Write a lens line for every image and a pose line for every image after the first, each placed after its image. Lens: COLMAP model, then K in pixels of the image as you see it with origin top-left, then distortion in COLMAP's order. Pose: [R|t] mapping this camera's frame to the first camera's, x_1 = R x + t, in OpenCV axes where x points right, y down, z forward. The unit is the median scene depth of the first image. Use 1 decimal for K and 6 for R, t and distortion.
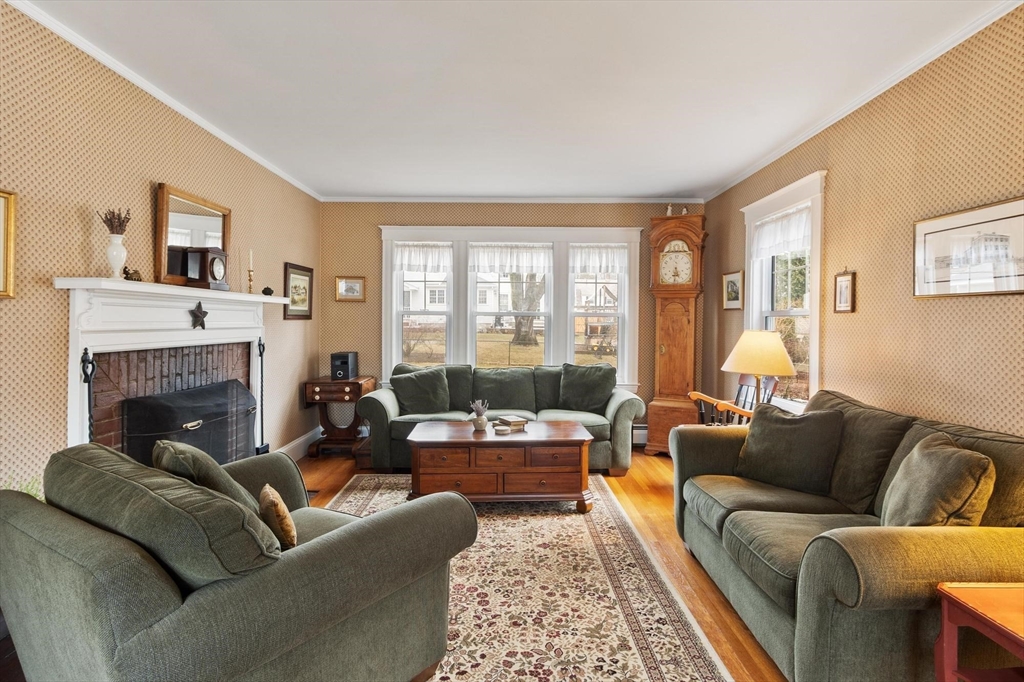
lens RADIAL K [[529.1, 0, 517.3], [0, 529.1, 337.1], [0, 0, 1]] dist [0.001500, 0.000312]
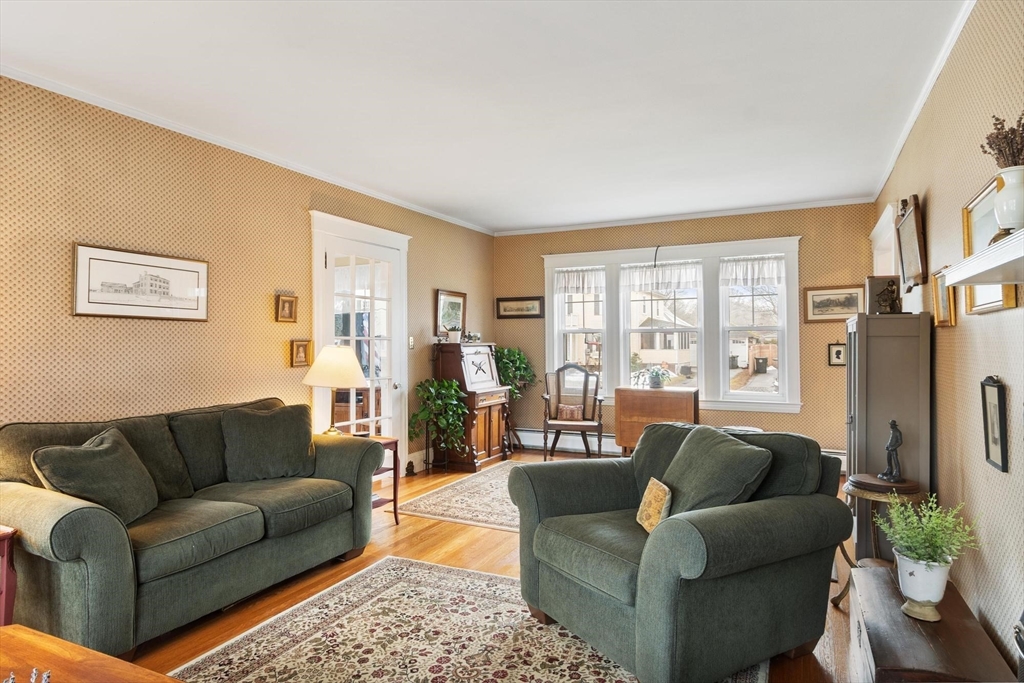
lens RADIAL K [[603.1, 0, 511.2], [0, 603.1, 338.3], [0, 0, 1]] dist [-0.002254, -0.000015]
pose [[-0.895028, 0.011459, 0.445862, -0.632117], [0.013889, 0.999901, 0.002183, -0.021990], [-0.445793, 0.008146, -0.895099, 1.907020]]
